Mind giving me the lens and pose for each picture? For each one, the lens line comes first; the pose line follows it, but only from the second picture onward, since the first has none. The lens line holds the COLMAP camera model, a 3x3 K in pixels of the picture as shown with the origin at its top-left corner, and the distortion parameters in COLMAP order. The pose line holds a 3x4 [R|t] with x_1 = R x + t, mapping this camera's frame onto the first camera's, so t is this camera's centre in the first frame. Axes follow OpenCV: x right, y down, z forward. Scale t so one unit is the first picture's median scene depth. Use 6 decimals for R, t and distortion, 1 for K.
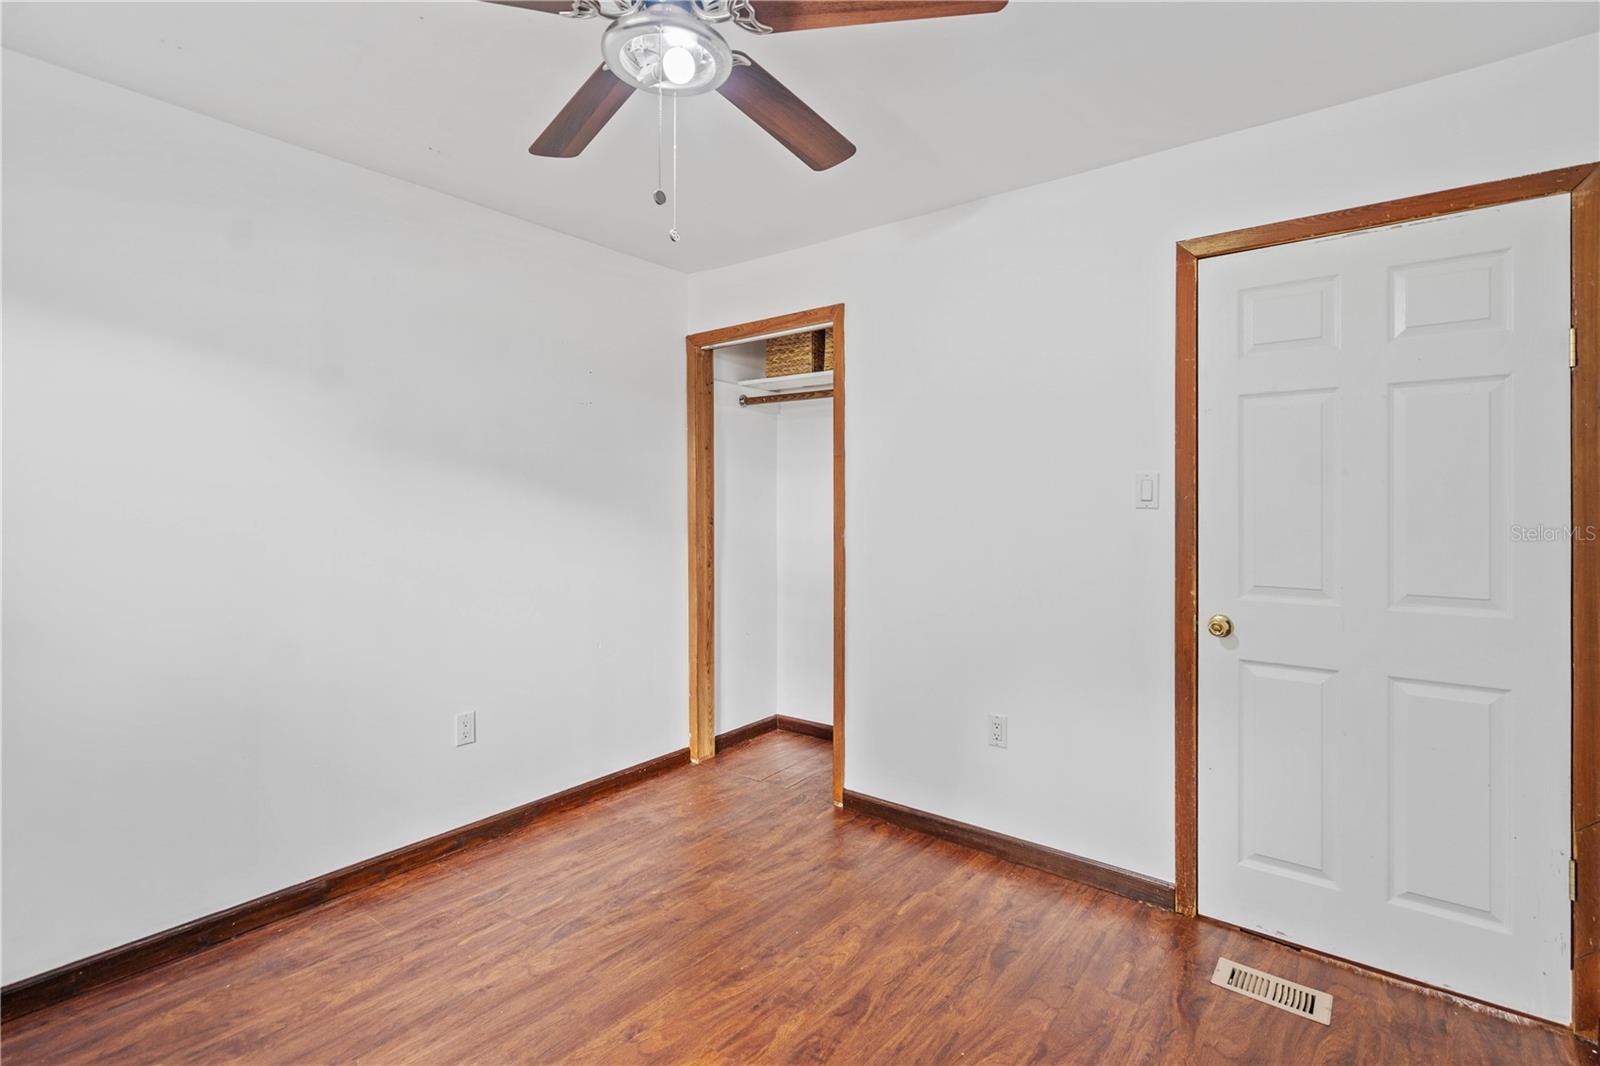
lens RADIAL K [[736.3, 0, 797.1], [0, 736.3, 530.1], [0, 0, 1]] dist [-0.002622, 0.000945]
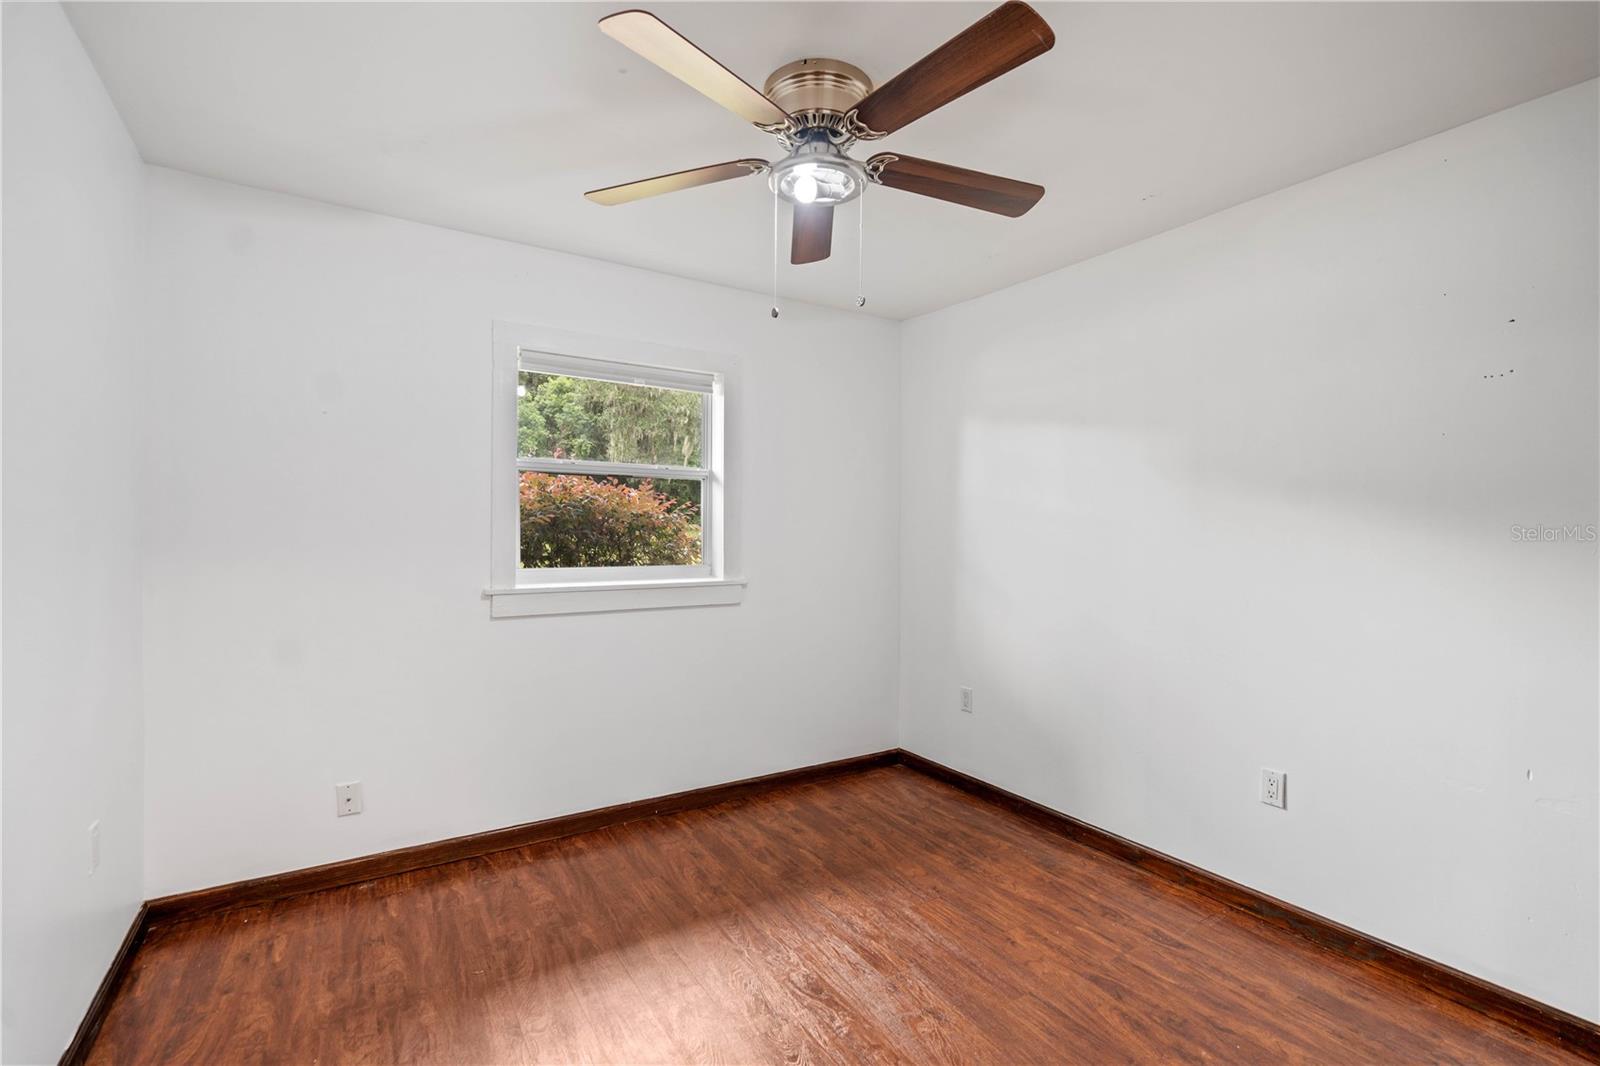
lens RADIAL K [[736.3, 0, 802.3], [0, 736.3, 530.1], [0, 0, 1]] dist [-0.002622, 0.000945]
pose [[-0.355502, -0.012558, -0.934591, 0.666801], [-0.037363, 0.999301, 0.000785, -0.013763], [0.933928, 0.035198, -0.355723, 0.910732]]
